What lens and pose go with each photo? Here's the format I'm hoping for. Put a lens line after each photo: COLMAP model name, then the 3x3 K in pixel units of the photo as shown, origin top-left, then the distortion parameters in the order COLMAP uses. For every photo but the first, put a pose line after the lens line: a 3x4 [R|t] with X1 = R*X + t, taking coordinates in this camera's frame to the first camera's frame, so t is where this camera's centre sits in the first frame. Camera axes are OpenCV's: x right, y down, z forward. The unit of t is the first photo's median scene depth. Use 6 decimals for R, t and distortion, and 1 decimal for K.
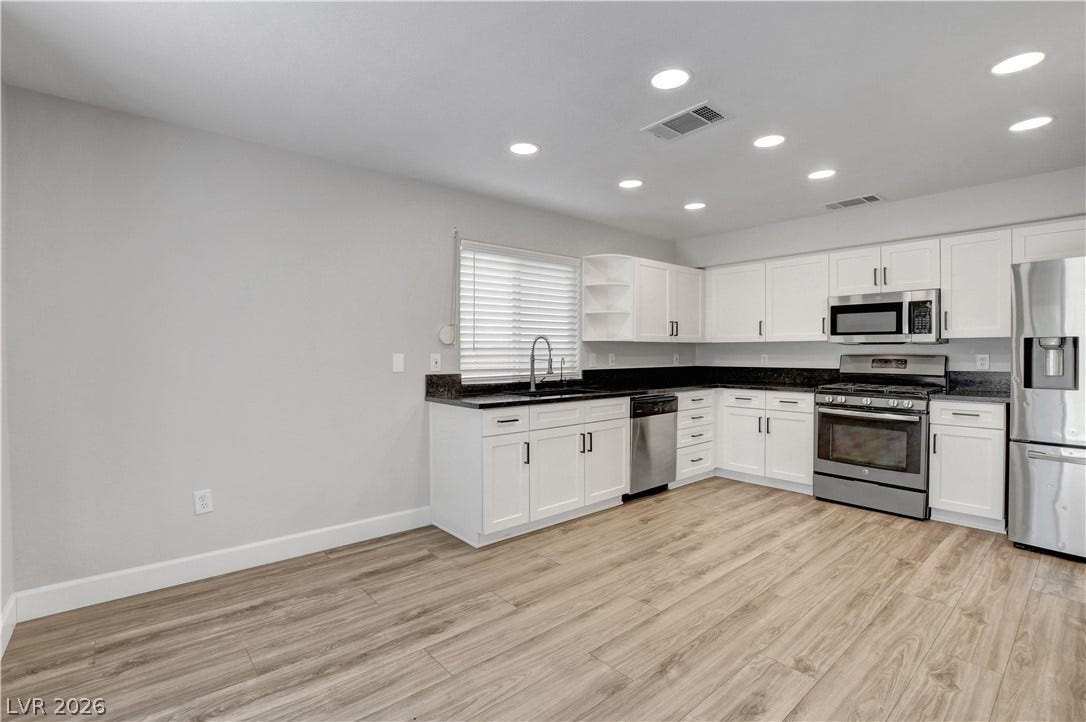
lens RADIAL K [[478.1, 0, 507.7], [0, 478.1, 354.9], [0, 0, 1]] dist [-0.022664, 0.001004]
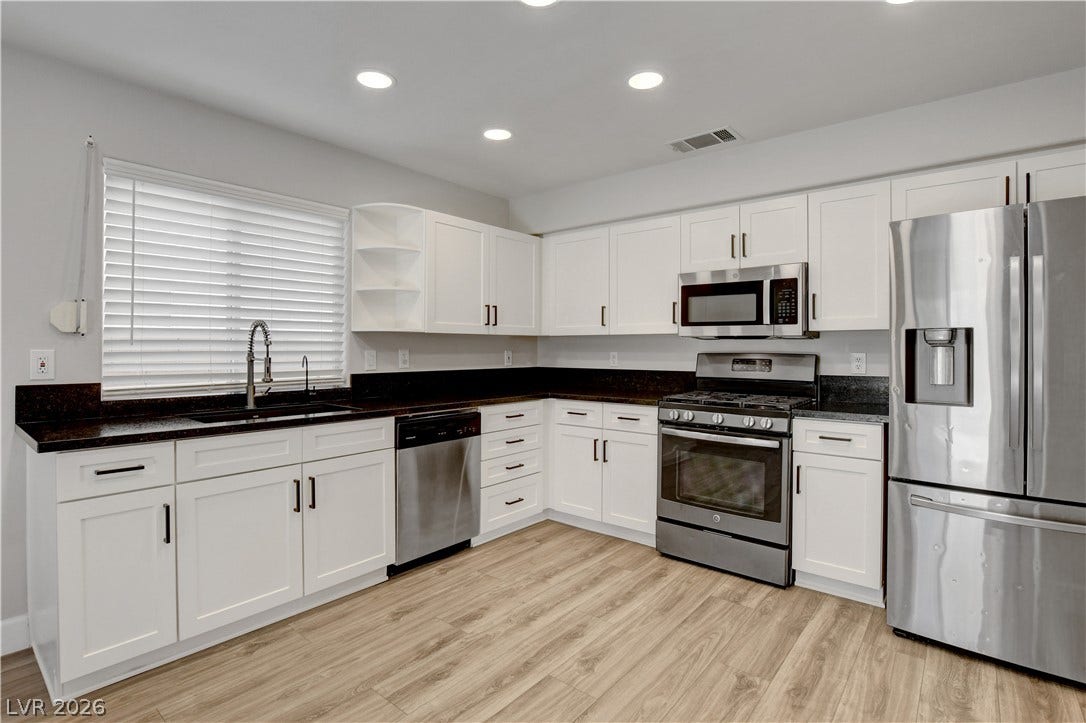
lens RADIAL K [[536.4, 0, 525.2], [0, 536.4, 346.5], [0, 0, 1]] dist [-0.024966, 0.000924]
pose [[0.977263, 0.005317, 0.211965, 0.290946], [-0.003372, 0.999949, -0.009533, -0.001532], [-0.212005, 0.008601, 0.977231, 0.261420]]
